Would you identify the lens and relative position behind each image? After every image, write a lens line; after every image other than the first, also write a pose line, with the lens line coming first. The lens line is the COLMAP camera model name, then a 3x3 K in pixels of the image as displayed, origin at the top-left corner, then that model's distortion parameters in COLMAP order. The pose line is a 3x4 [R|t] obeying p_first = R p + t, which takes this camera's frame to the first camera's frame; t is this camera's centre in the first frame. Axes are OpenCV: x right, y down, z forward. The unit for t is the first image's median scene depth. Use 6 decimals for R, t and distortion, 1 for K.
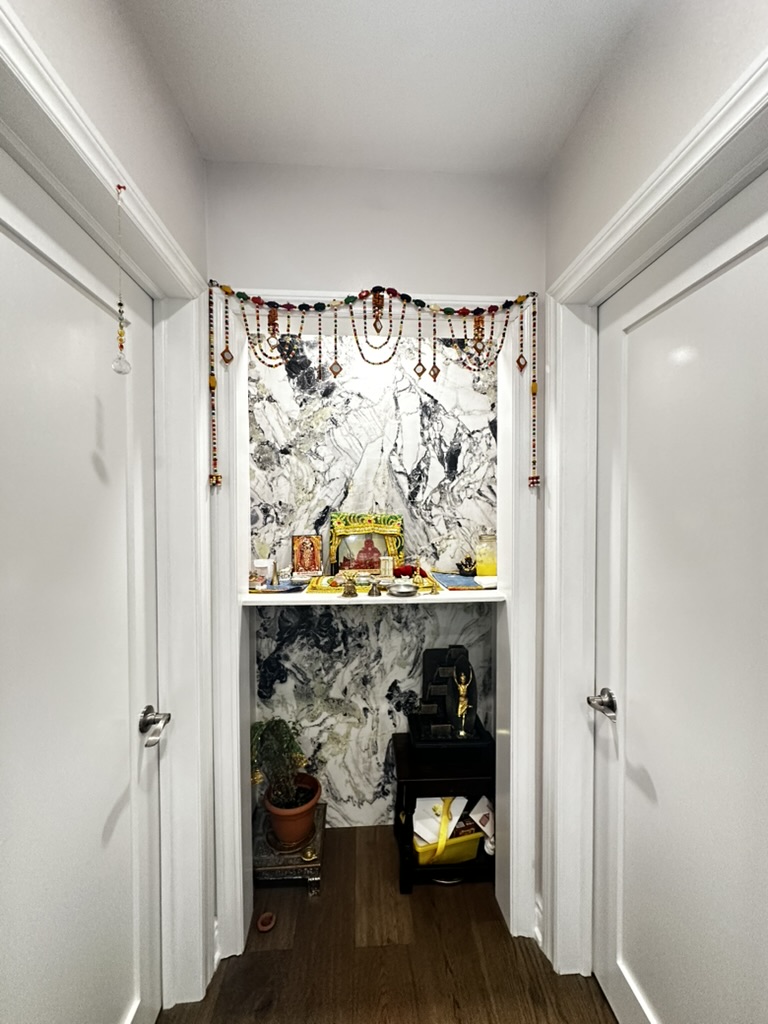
lens RADIAL K [[406.9, 0, 383.4], [0, 406.9, 510.9], [0, 0, 1]] dist [-0.002783, 0.000376]
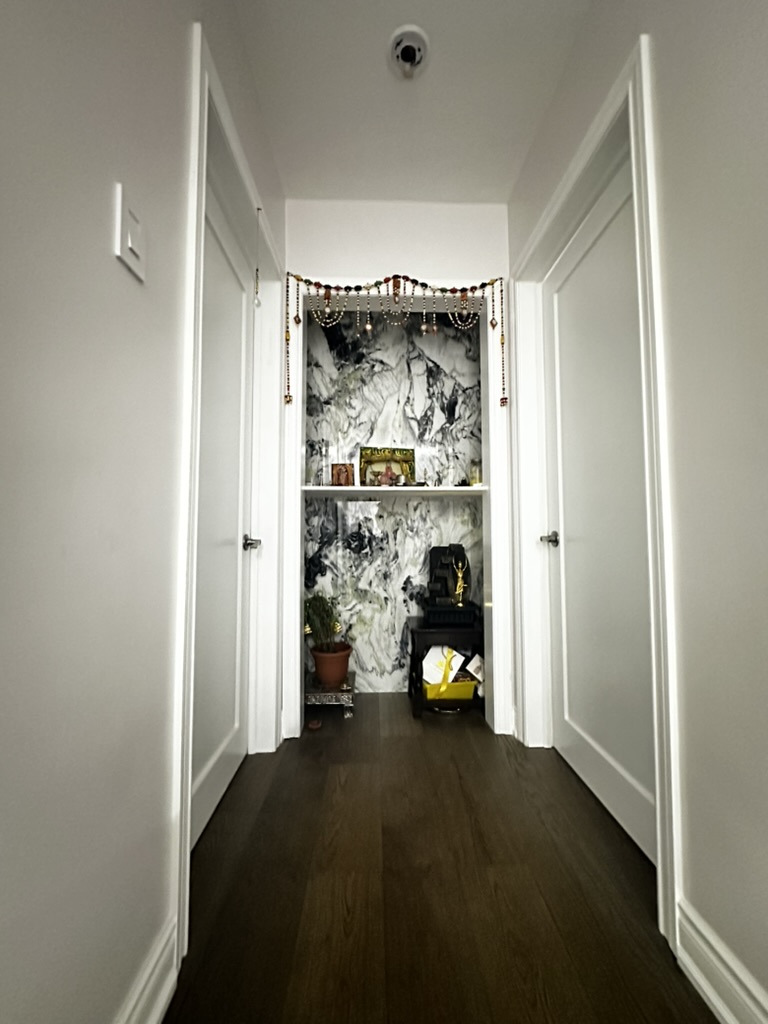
lens RADIAL K [[406.9, 0, 383.4], [0, 406.9, 511.2], [0, 0, 1]] dist [-0.002783, 0.000376]
pose [[0.999496, -0.001736, -0.031709, -0.010827], [-0.000548, 0.997414, -0.071873, 0.312443], [0.031751, 0.071854, 0.996910, -0.321006]]
